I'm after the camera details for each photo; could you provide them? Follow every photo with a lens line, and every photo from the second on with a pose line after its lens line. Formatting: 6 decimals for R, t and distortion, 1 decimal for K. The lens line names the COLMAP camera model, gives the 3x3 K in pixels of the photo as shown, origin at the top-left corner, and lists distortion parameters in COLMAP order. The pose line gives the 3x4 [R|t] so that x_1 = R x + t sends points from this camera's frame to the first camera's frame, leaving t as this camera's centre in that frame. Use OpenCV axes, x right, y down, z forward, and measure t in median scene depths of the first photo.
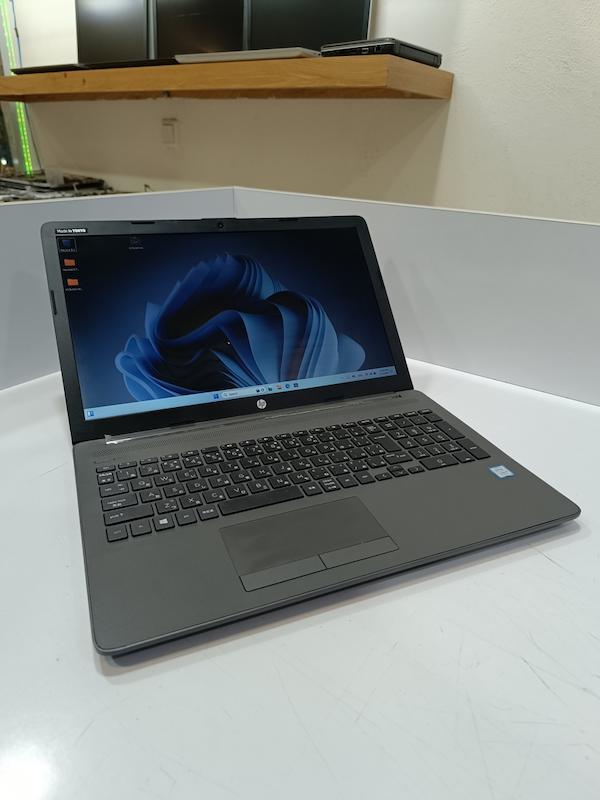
lens RADIAL K [[552.7, 0, 301.9], [0, 552.7, 400.0], [0, 0, 1]] dist [-0.000166, -0.031628]
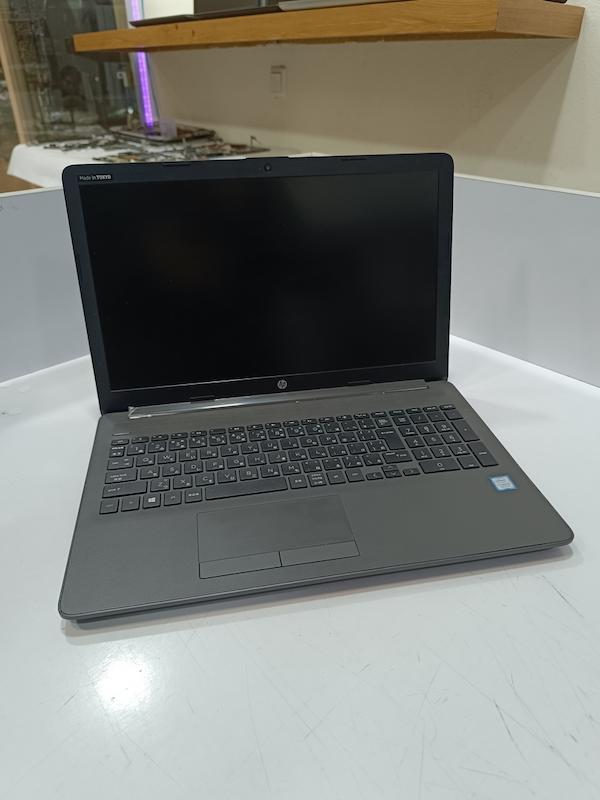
lens RADIAL K [[552.7, 0, 302.9], [0, 552.7, 398.8], [0, 0, 1]] dist [-0.000166, -0.031628]
pose [[0.977649, 0.078898, -0.194876, 0.160519], [-0.061481, 0.993684, 0.093871, -0.066862], [0.201052, -0.079792, 0.976326, 0.010960]]
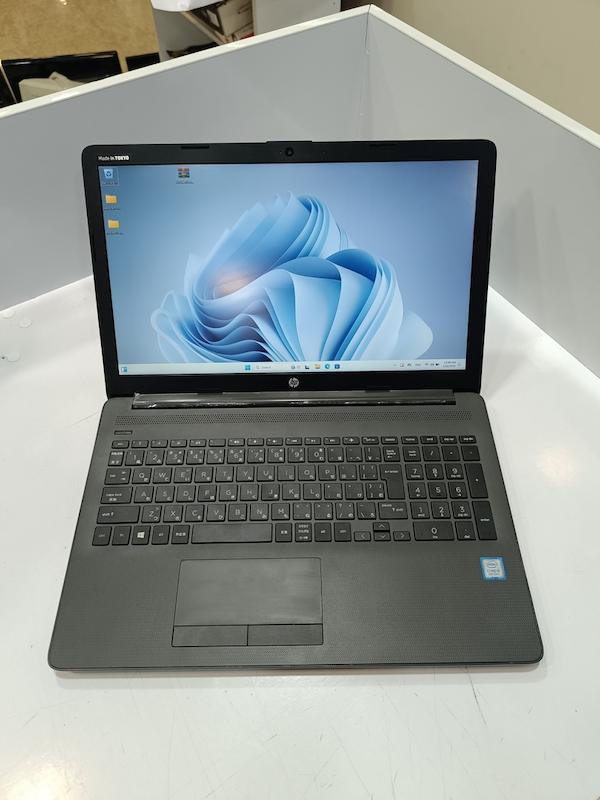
lens RADIAL K [[552.7, 0, 296.8], [0, 552.7, 400.7], [0, 0, 1]] dist [-0.000166, -0.031628]
pose [[0.928113, 0.279235, -0.246239, 0.167532], [-0.131167, 0.864247, 0.485666, -0.412898], [0.348426, -0.418455, 0.838746, 0.190573]]
